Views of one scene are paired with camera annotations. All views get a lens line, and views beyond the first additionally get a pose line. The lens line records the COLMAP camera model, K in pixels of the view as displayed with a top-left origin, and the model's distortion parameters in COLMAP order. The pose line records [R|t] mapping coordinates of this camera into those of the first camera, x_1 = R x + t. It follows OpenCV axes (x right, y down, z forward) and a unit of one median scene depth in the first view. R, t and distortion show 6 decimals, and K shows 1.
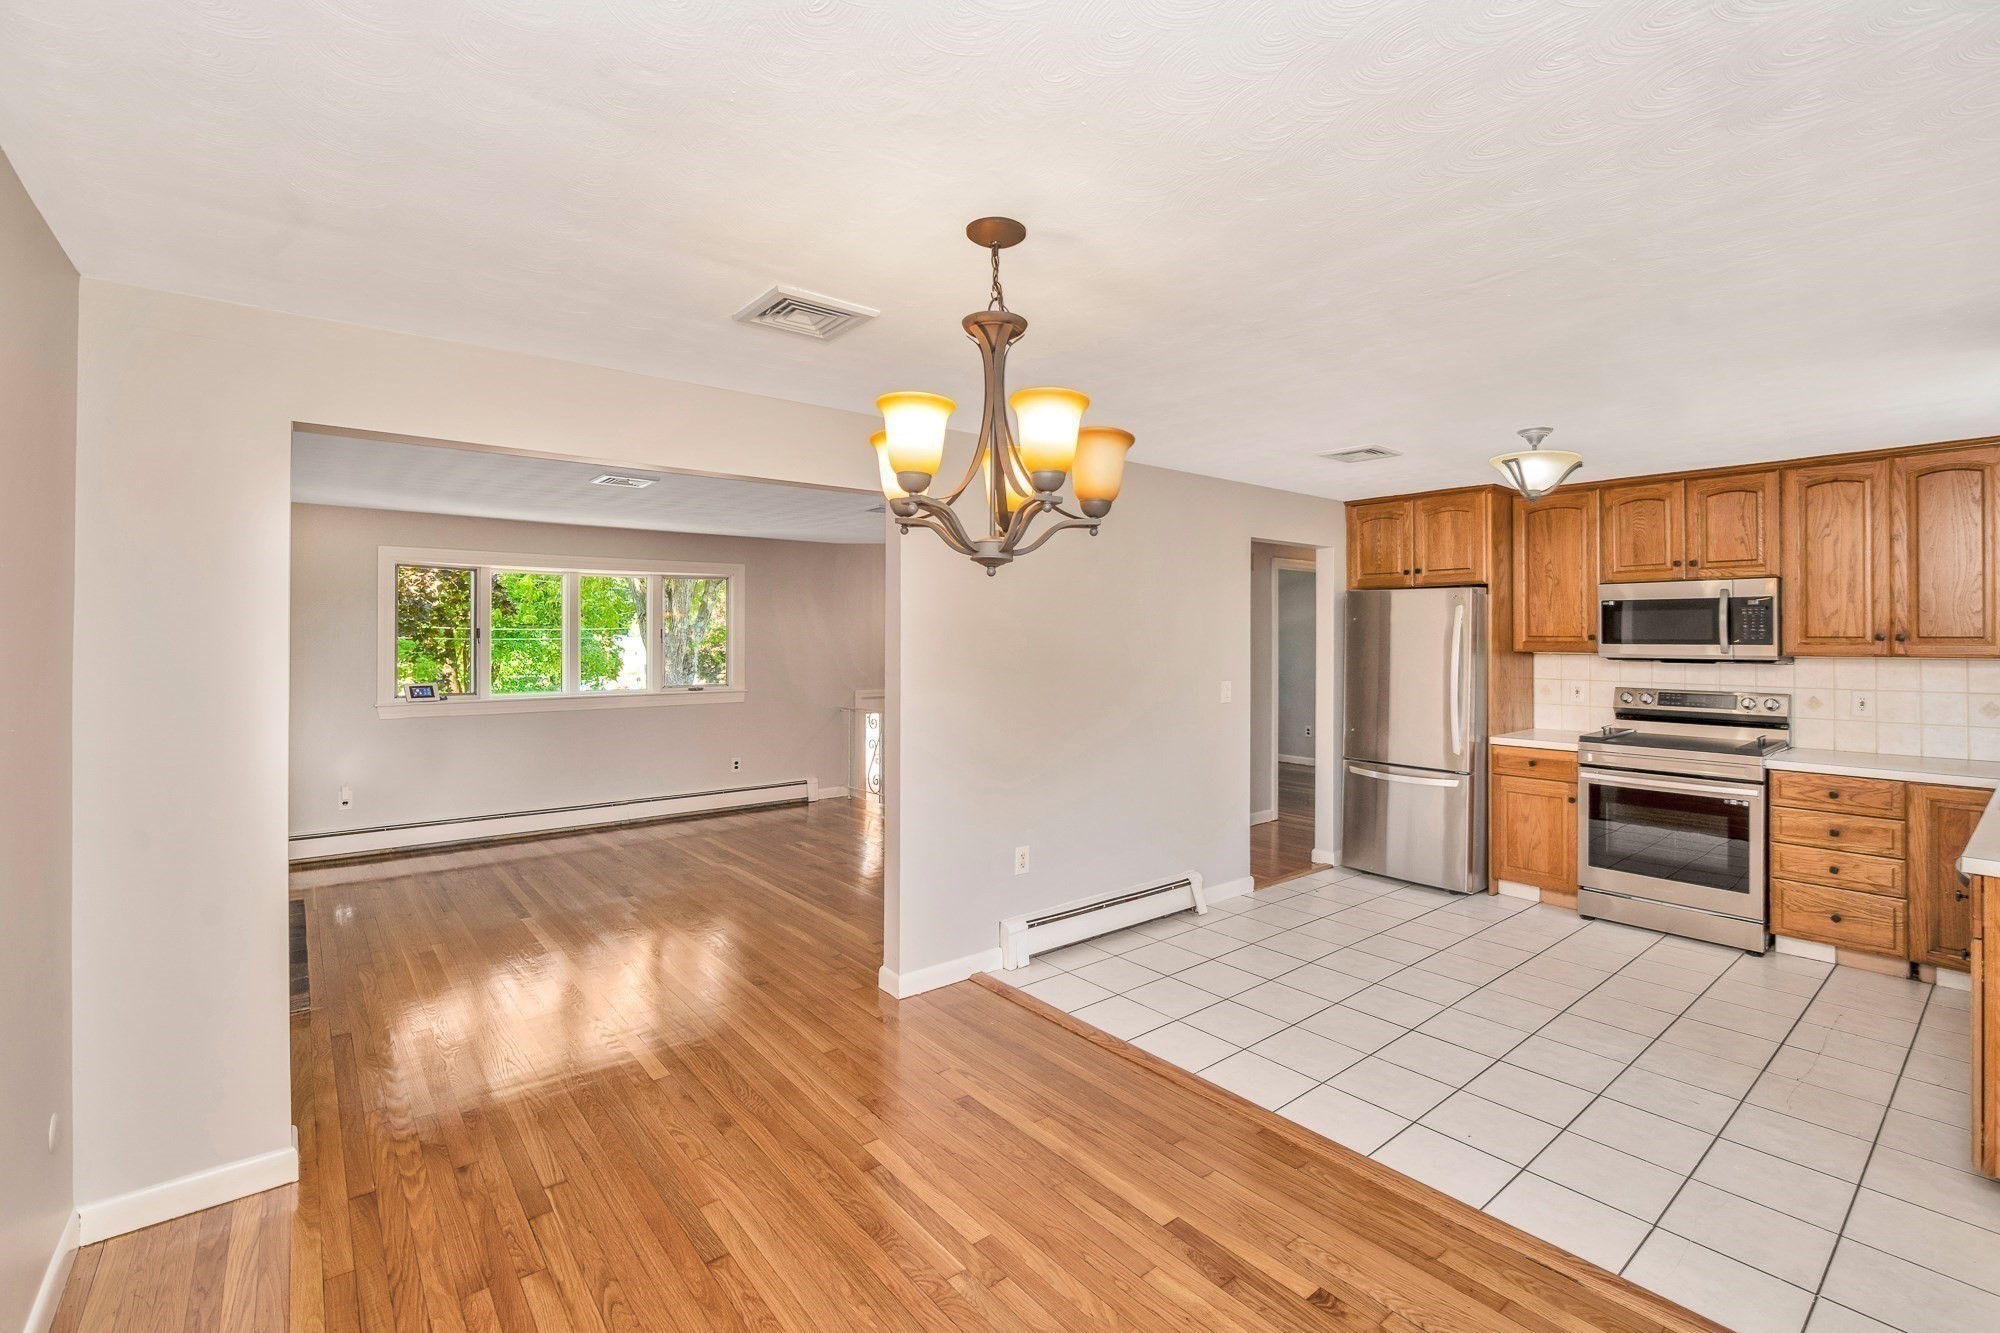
lens RADIAL K [[871.2, 0, 1010.4], [0, 871.2, 635.1], [0, 0, 1]] dist [0.001364, 0.000199]
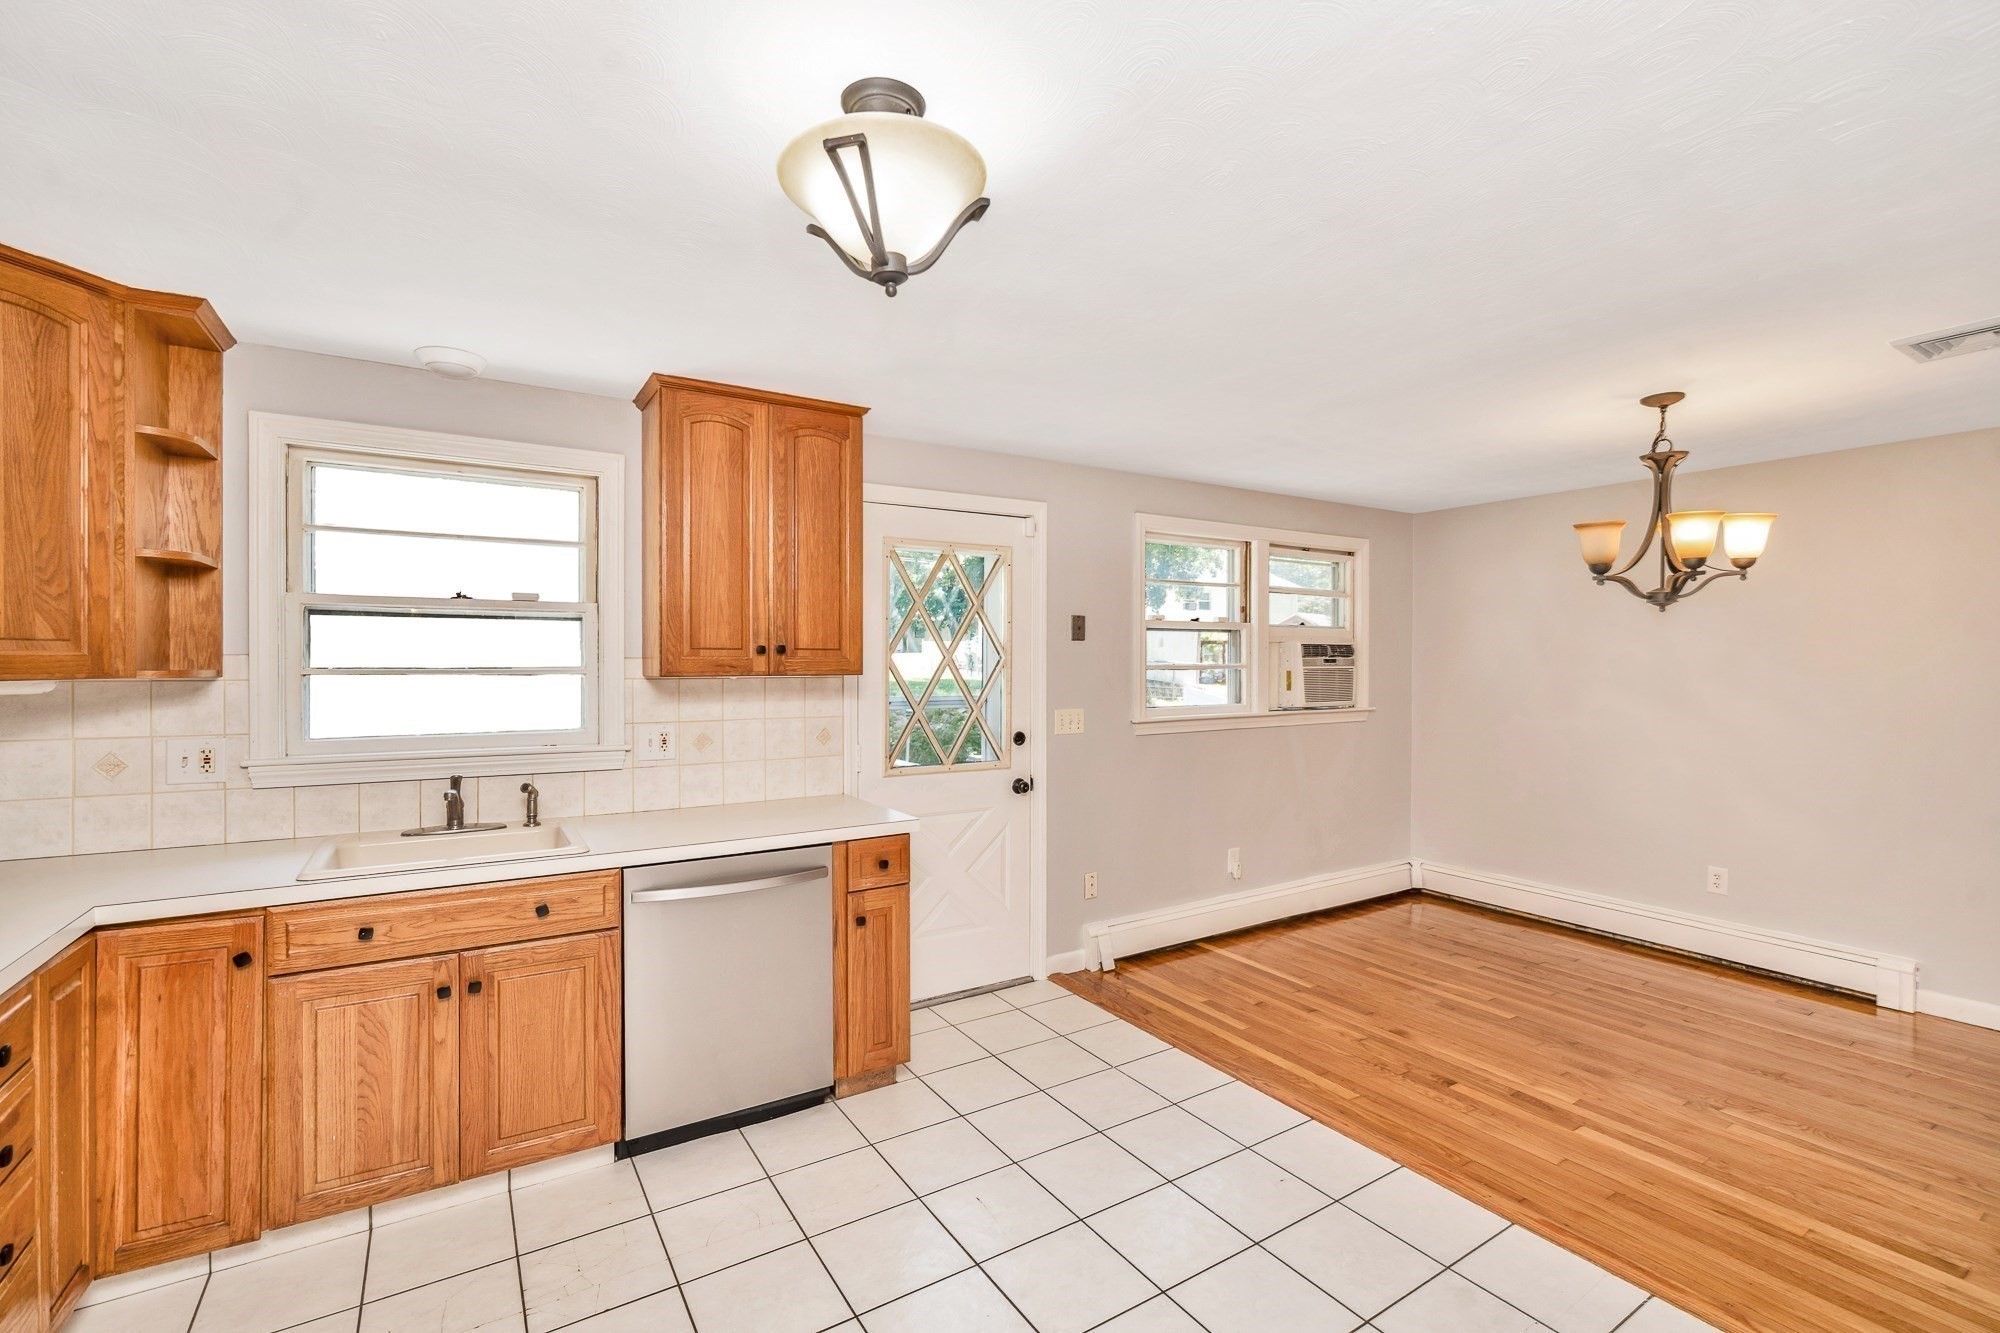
lens RADIAL K [[900.2, 0, 1000.0], [0, 900.2, 666.5], [0, 0, 1]] dist [-0.001015, -0.000041]
pose [[-0.992161, 0.001291, 0.124960, 0.869070], [0.001847, 0.999989, 0.004329, 0.020127], [-0.124953, 0.004526, -0.992152, 2.462066]]
